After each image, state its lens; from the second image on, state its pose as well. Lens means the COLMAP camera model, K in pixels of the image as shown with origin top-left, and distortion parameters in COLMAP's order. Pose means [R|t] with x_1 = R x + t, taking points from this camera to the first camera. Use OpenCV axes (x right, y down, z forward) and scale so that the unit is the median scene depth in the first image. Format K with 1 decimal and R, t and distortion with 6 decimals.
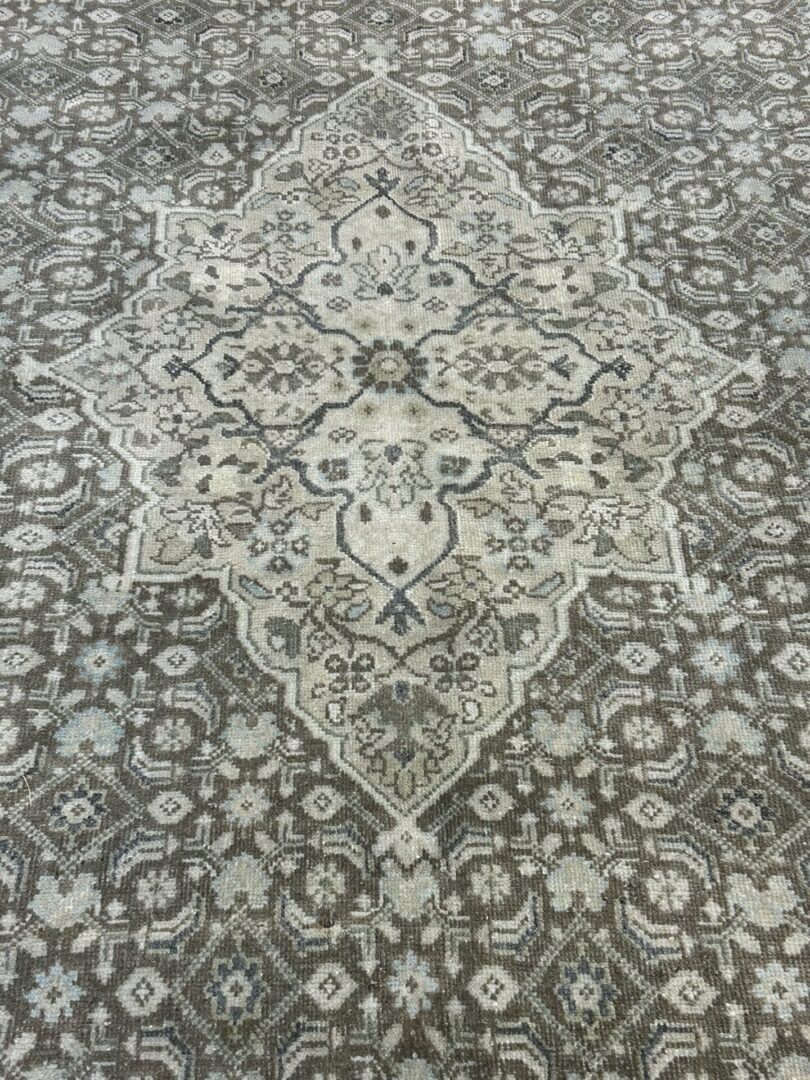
lens RADIAL K [[1566.2, 0, 405.0], [0, 1566.2, 540.0], [0, 0, 1]] dist [0.186938, -0.570302]
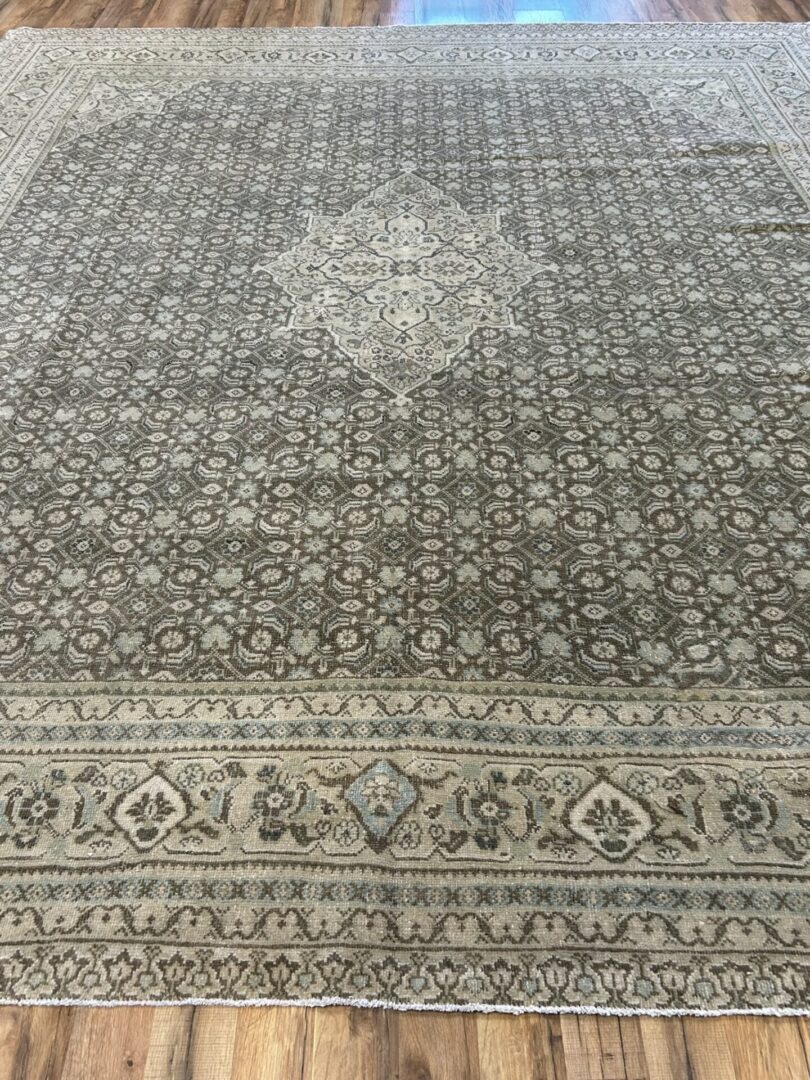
lens RADIAL K [[892.4, 0, 405.0], [0, 892.4, 540.0], [0, 0, 1]] dist [0.081923, -0.129716]
pose [[-0.998822, -0.026298, 0.040789, -0.076606], [0.043389, -0.107340, 0.993275, -1.533409], [-0.021742, 0.993874, 0.108355, 1.266561]]
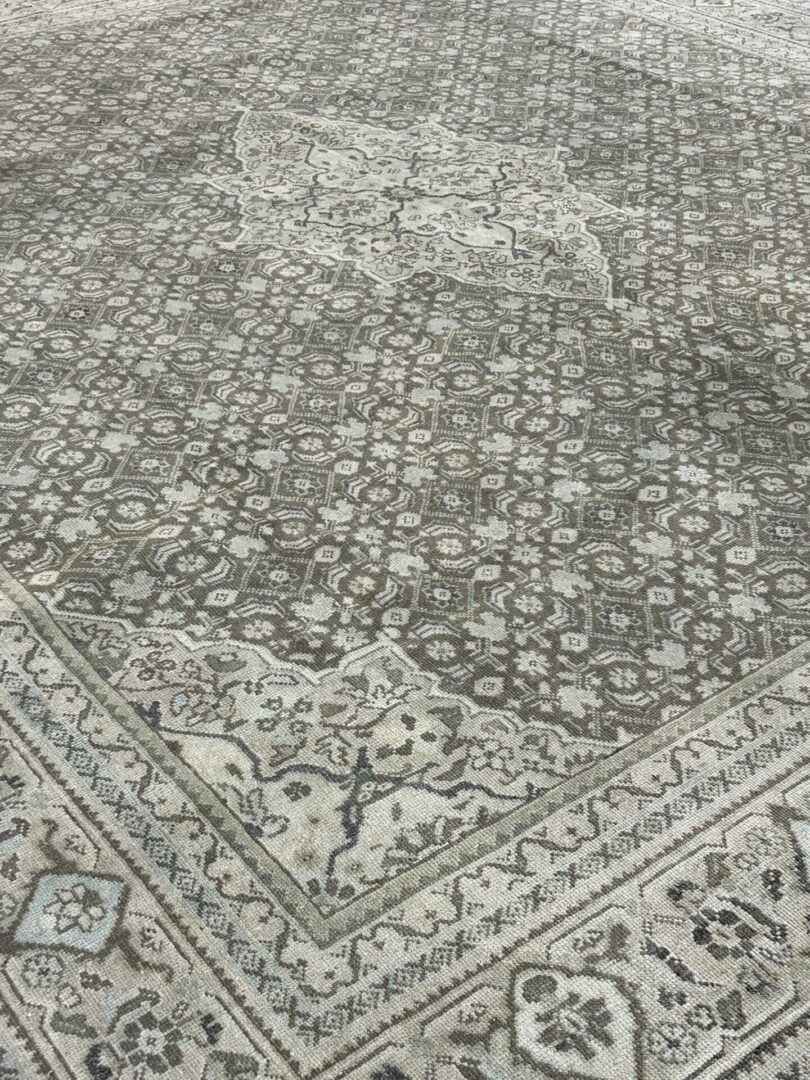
lens RADIAL K [[1566.2, 0, 405.0], [0, 1566.2, 540.0], [0, 0, 1]] dist [0.186938, -0.570302]
pose [[0.812109, -0.338961, 0.474957, -0.969303], [0.448143, 0.883609, -0.135659, 0.467291], [-0.373694, 0.323018, 0.869490, -0.397575]]
